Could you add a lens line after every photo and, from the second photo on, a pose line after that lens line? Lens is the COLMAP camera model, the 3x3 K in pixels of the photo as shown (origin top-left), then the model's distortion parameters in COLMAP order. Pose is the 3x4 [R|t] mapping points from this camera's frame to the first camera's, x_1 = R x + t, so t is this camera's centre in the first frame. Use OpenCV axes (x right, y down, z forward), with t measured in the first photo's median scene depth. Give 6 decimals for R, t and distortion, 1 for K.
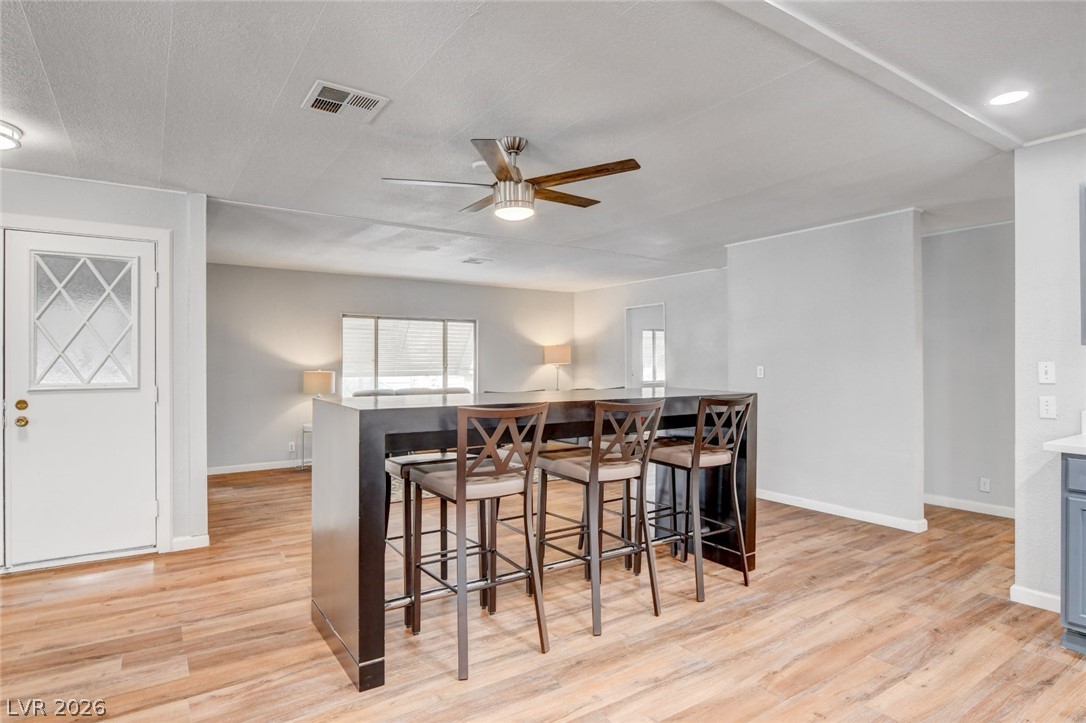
lens RADIAL K [[591.8, 0, 539.4], [0, 591.8, 359.8], [0, 0, 1]] dist [-0.017894, -0.000270]
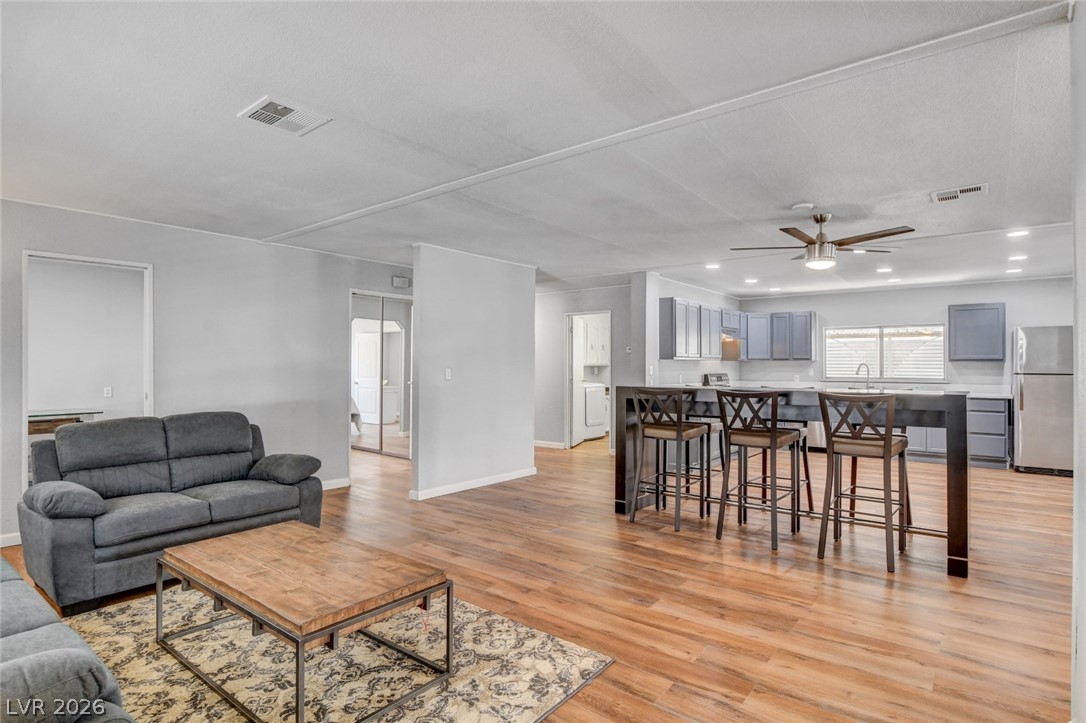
lens RADIAL K [[563.0, 0, 533.6], [0, 563.0, 361.6], [0, 0, 1]] dist [-0.022673, -0.000235]
pose [[-0.288426, 0.007426, 0.957473, -0.995123], [-0.005248, 0.999943, -0.009337, 0.008127], [-0.957488, -0.007718, -0.288370, 1.781194]]
